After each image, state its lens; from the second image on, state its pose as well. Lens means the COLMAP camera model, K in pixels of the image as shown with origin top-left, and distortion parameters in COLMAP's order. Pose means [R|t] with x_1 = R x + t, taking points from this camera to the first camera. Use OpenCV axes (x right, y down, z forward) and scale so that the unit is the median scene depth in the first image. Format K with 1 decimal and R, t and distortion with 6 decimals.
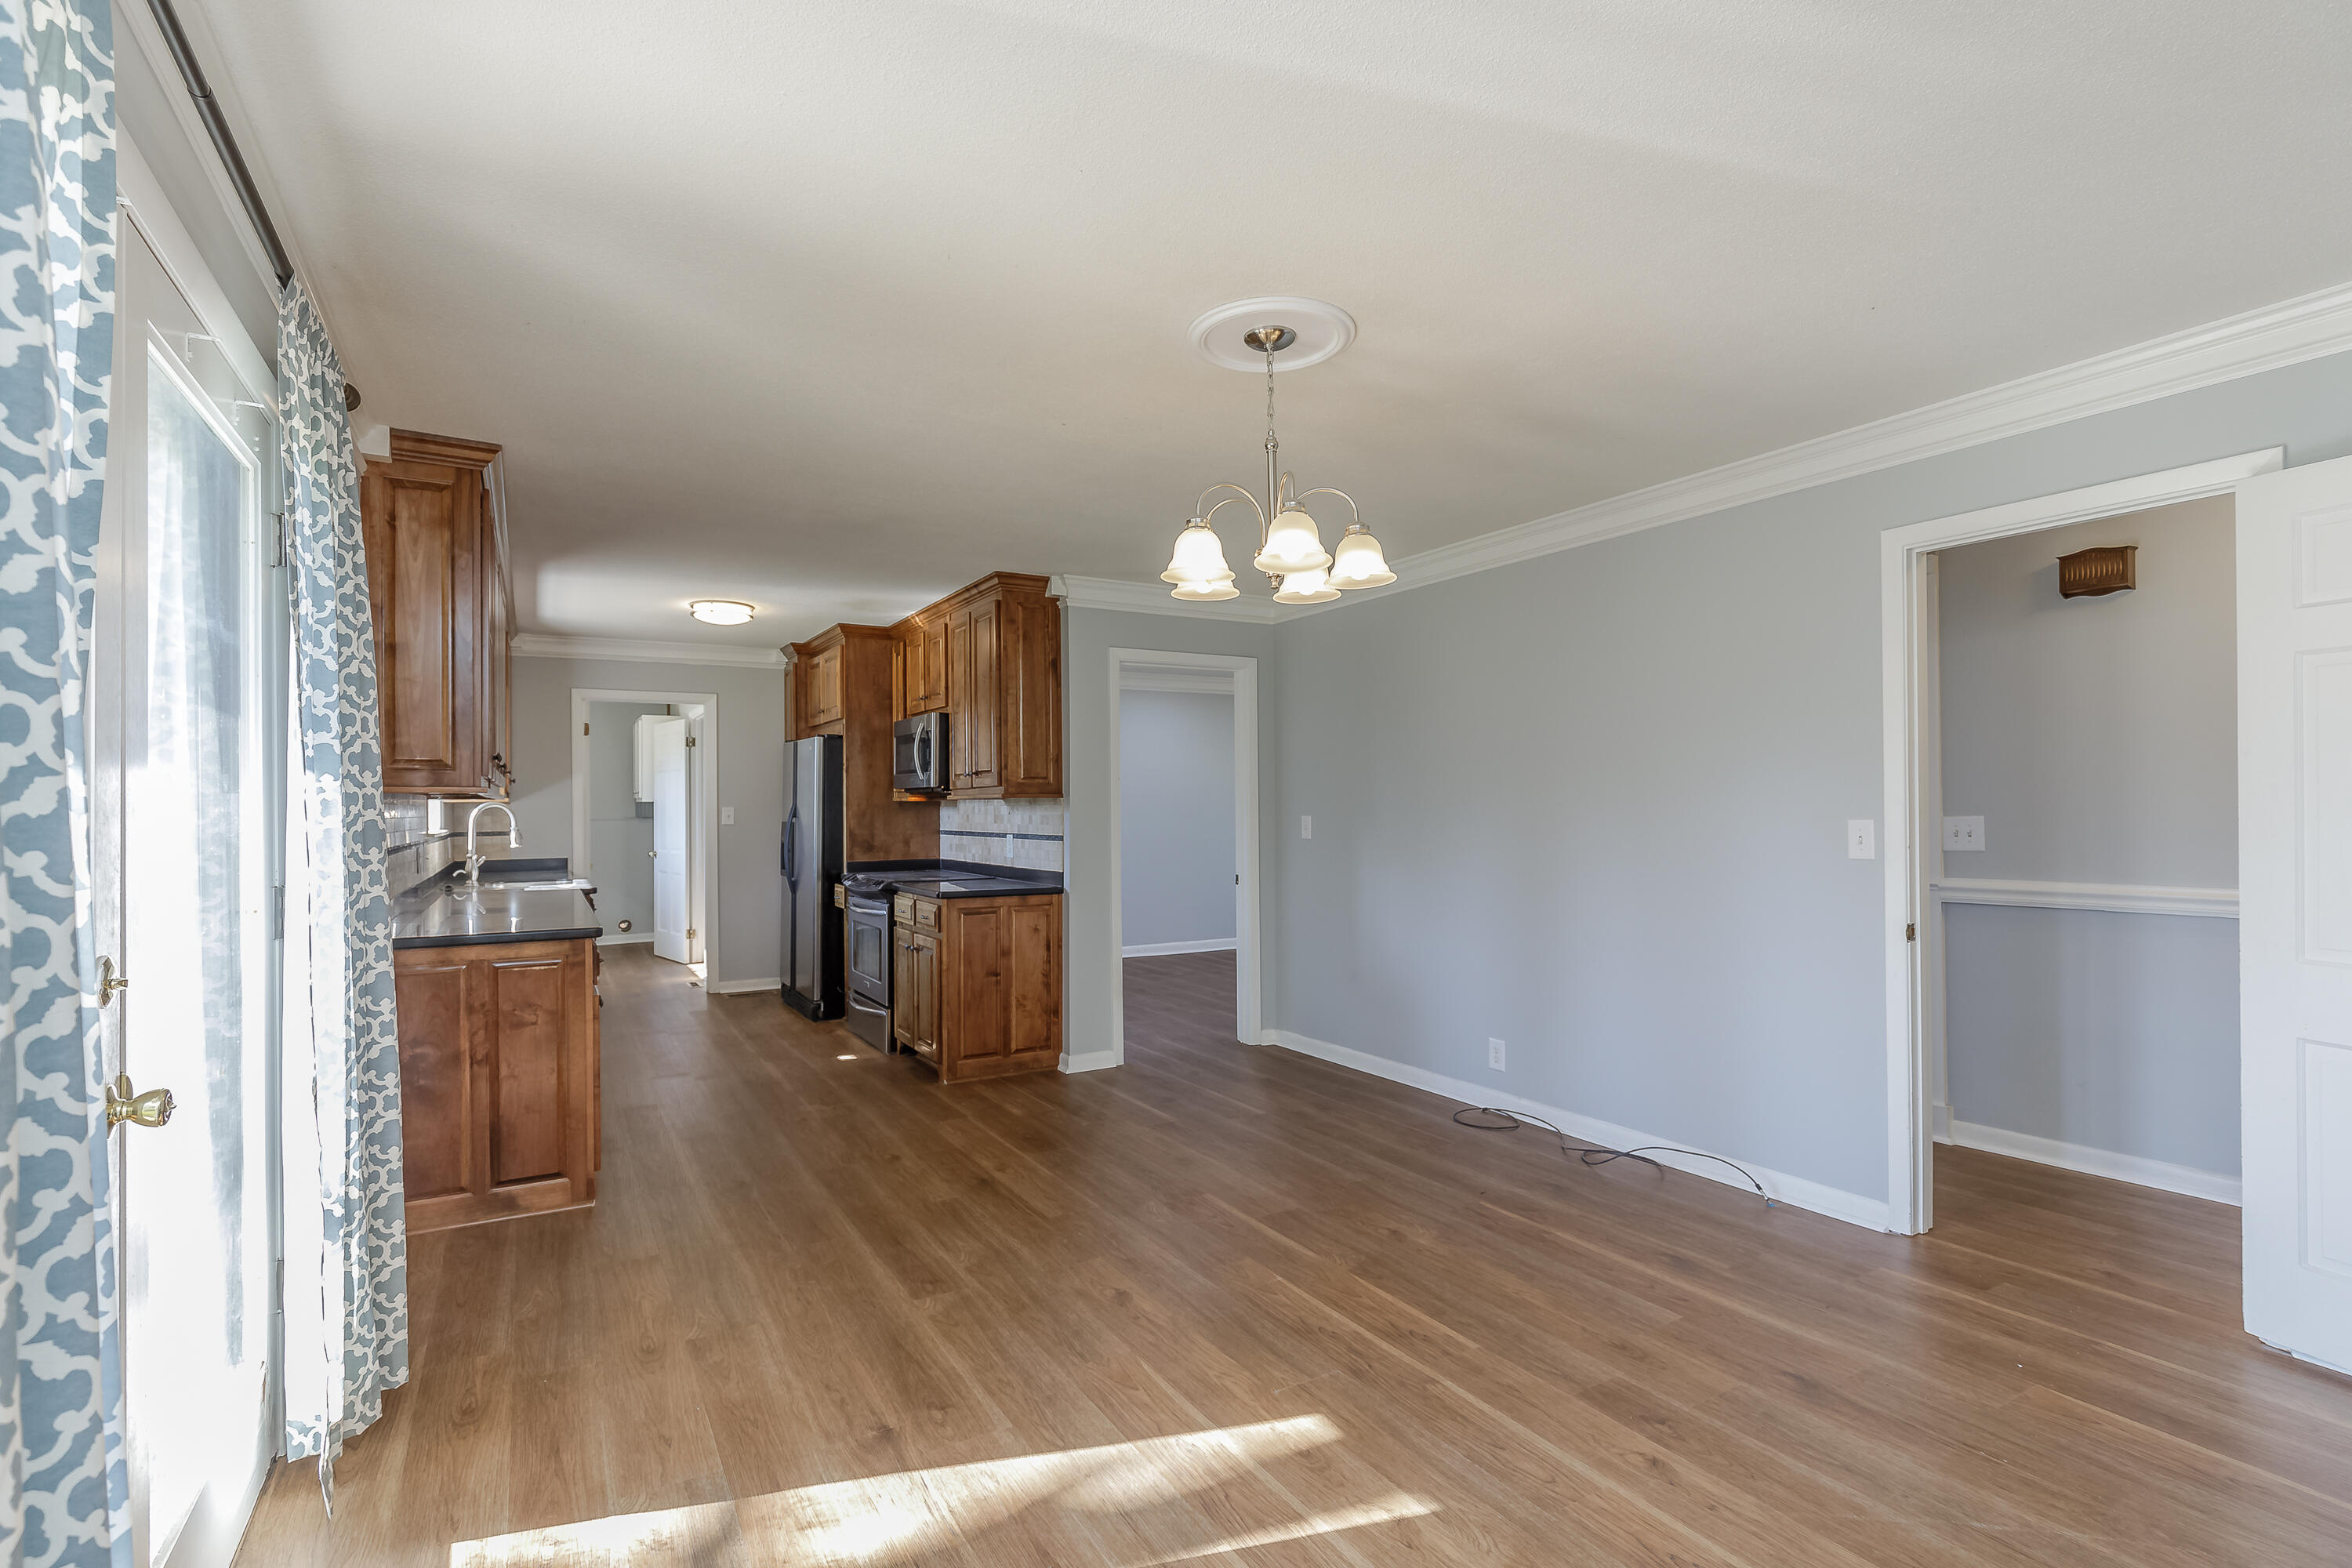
lens RADIAL K [[1098.8, 0, 1179.3], [0, 1098.8, 783.9], [0, 0, 1]] dist [-0.012342, 0.000001]
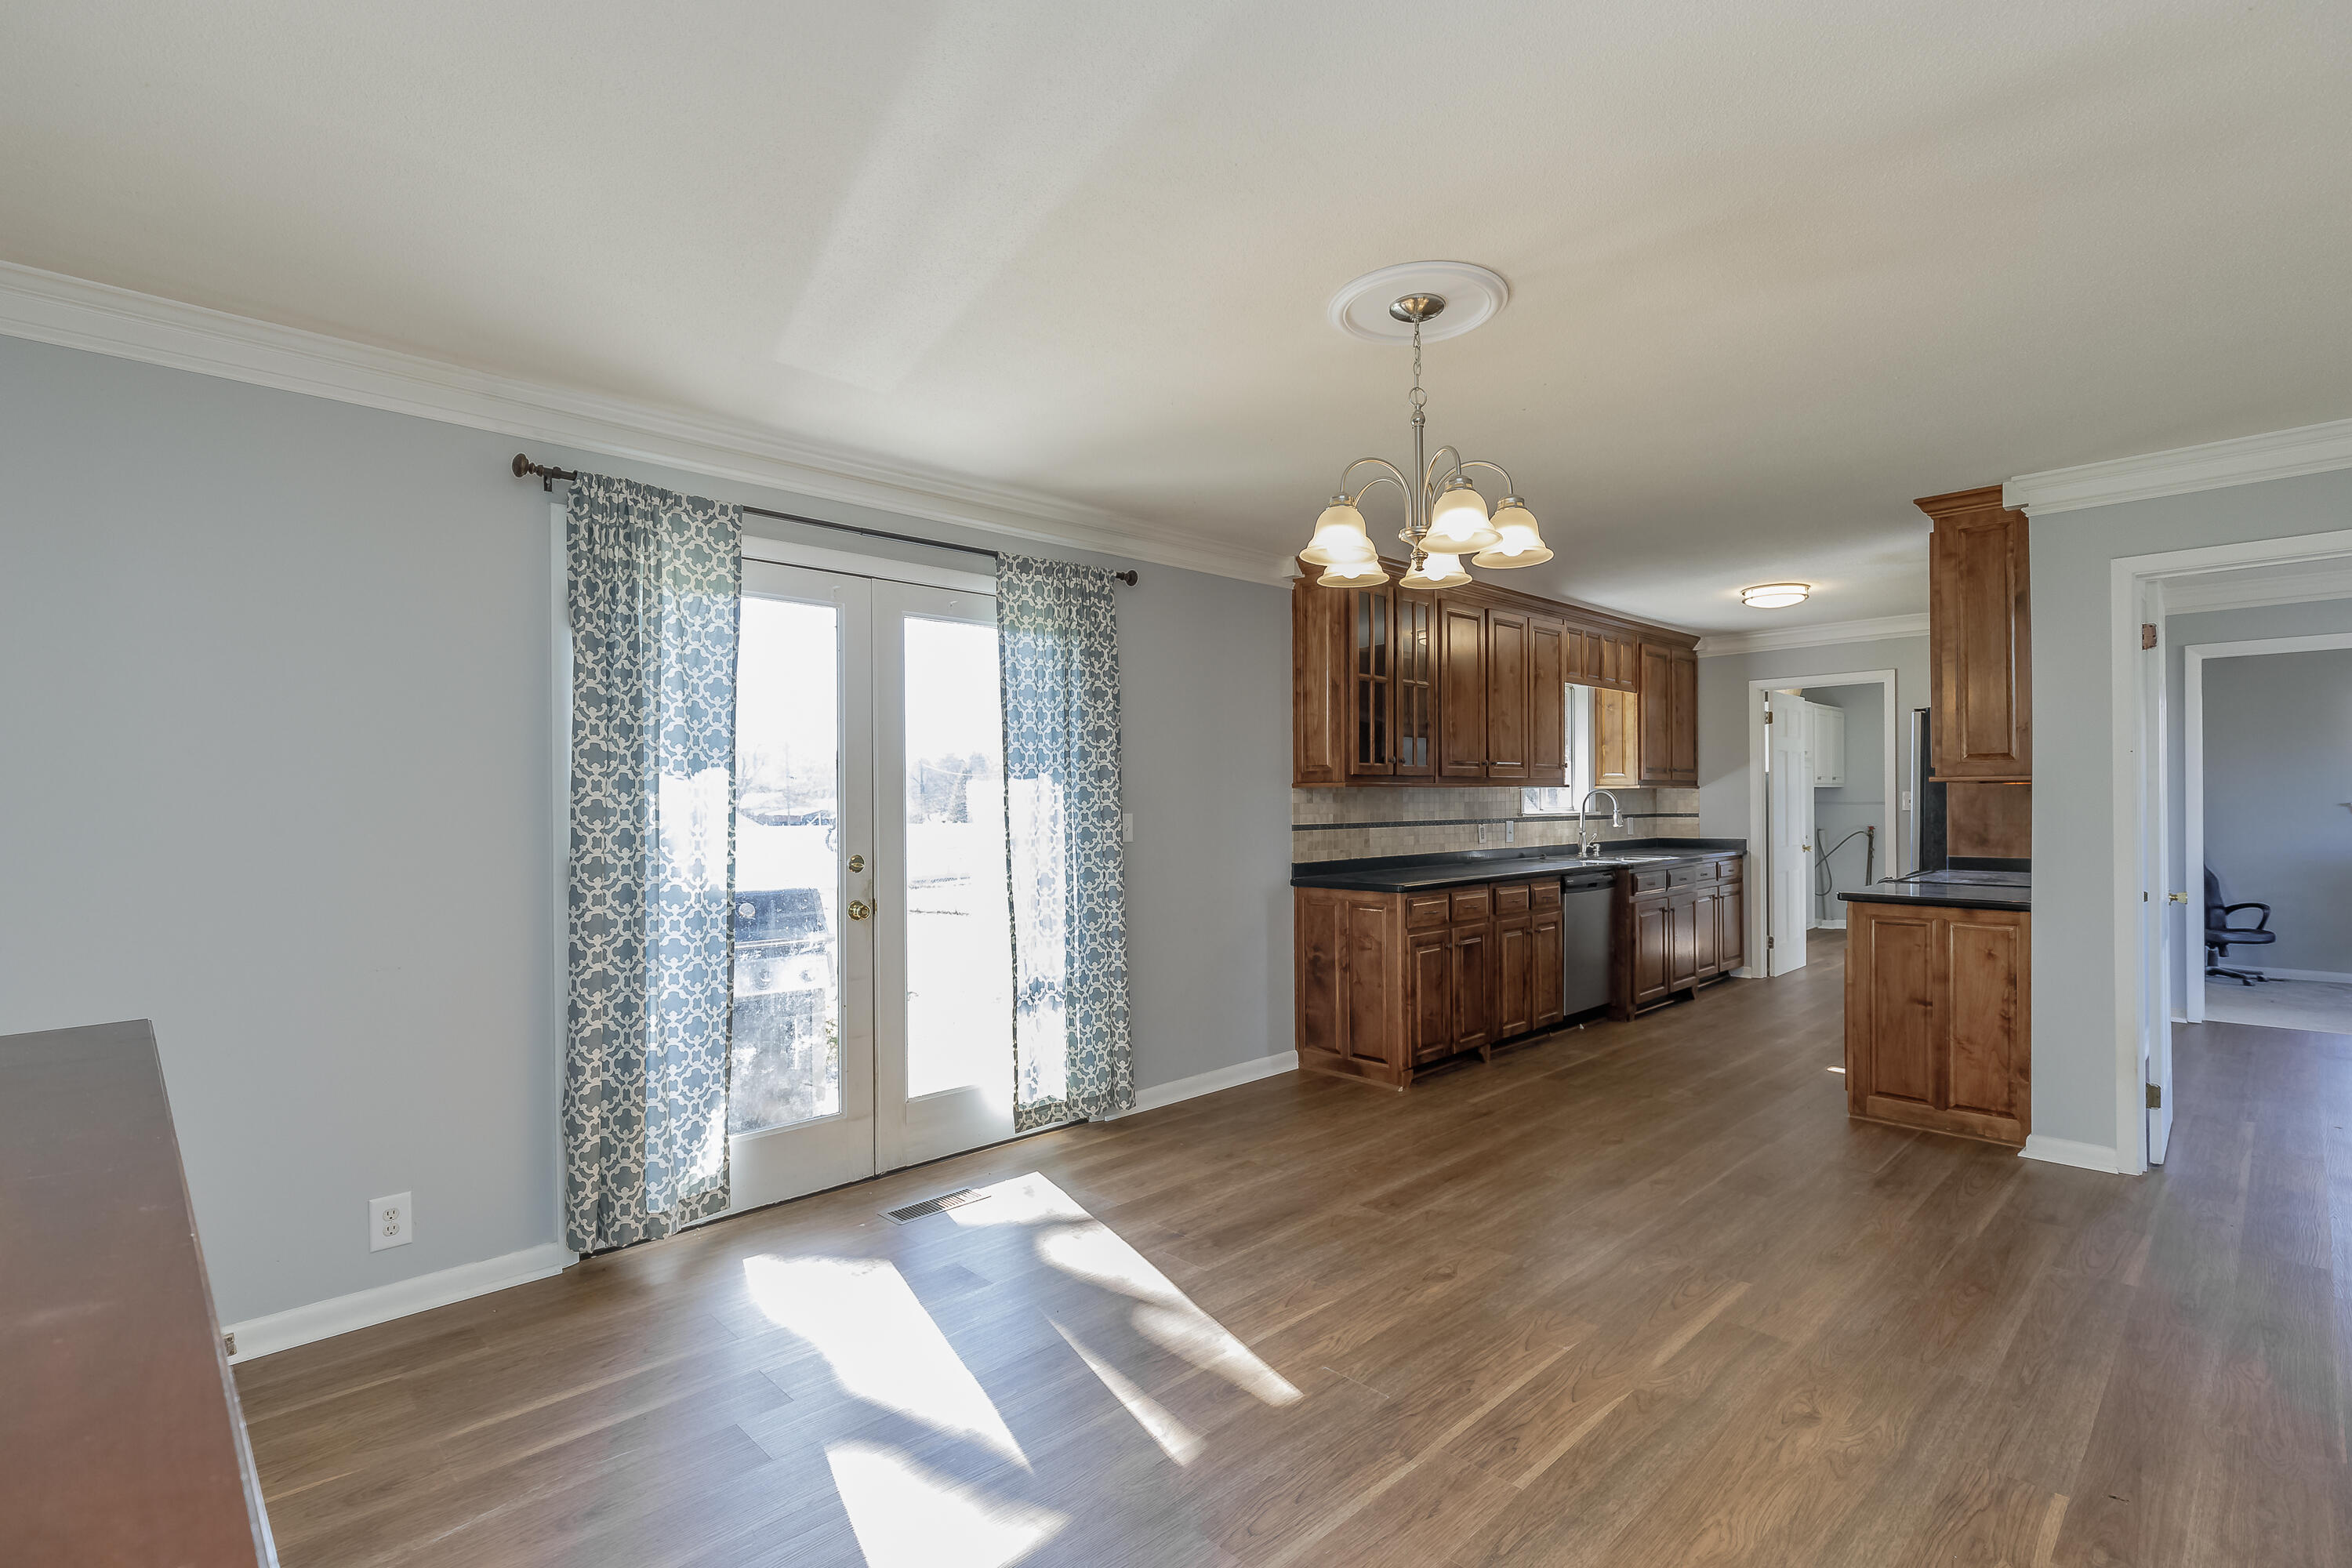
lens RADIAL K [[1098.8, 0, 1178.3], [0, 1098.8, 796.3], [0, 0, 1]] dist [-0.012342, 0.000001]
pose [[0.231016, 0.005080, -0.972937, 0.789568], [0.025885, 0.999600, 0.011366, -0.000627], [0.972605, -0.027810, 0.230793, 0.475985]]
